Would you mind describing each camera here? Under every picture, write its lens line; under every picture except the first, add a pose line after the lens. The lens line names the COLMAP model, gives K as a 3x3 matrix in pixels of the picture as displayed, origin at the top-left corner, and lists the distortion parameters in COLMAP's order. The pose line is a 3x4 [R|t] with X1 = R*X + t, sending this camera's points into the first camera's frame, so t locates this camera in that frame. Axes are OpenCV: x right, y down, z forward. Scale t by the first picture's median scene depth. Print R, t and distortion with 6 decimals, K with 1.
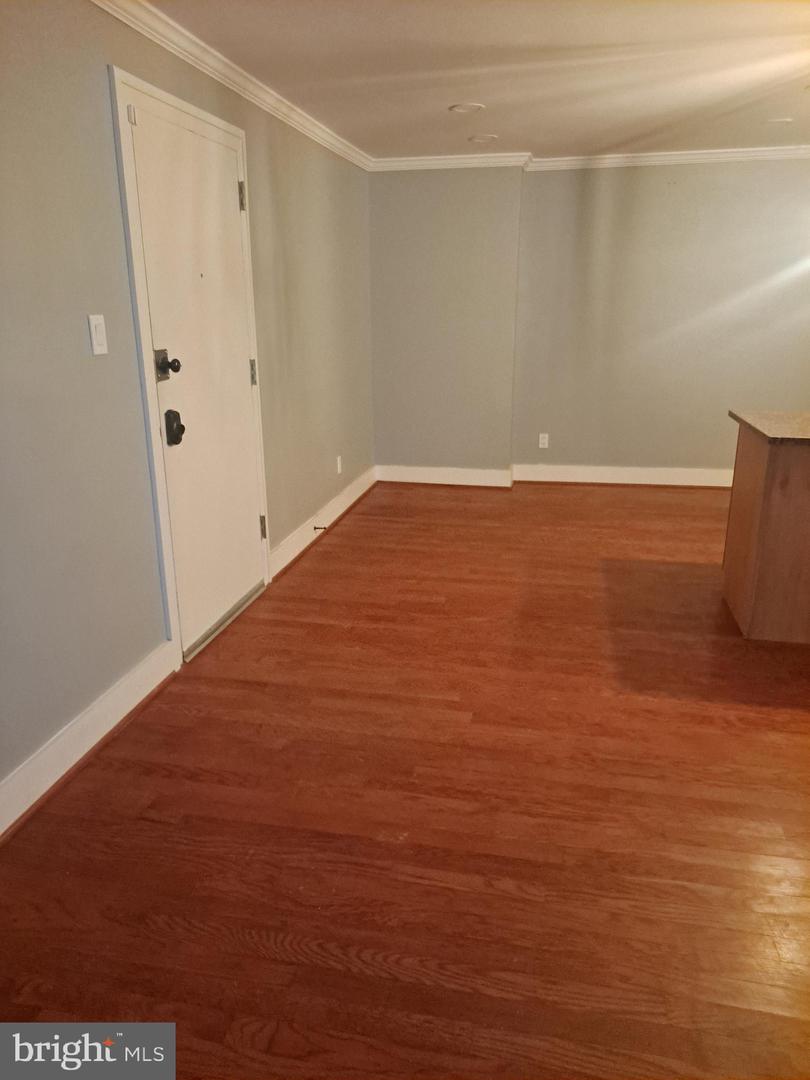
lens RADIAL K [[788.5, 0, 389.4], [0, 788.5, 539.3], [0, 0, 1]] dist [0.048162, -0.065337]
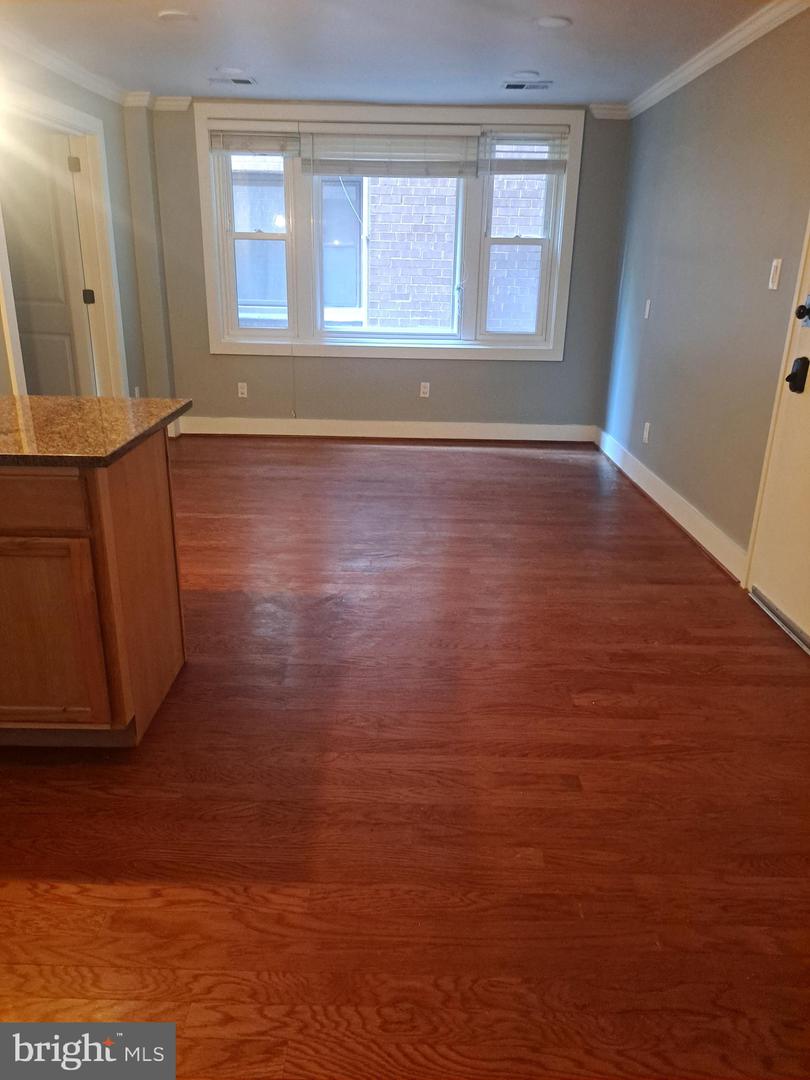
lens RADIAL K [[788.5, 0, 389.4], [0, 788.5, 539.3], [0, 0, 1]] dist [0.048162, -0.065337]
pose [[-0.981906, 0.057613, -0.180392, 0.443584], [-0.061865, 0.802738, 0.593115, -0.552927], [0.178979, 0.593543, -0.784649, 1.871740]]
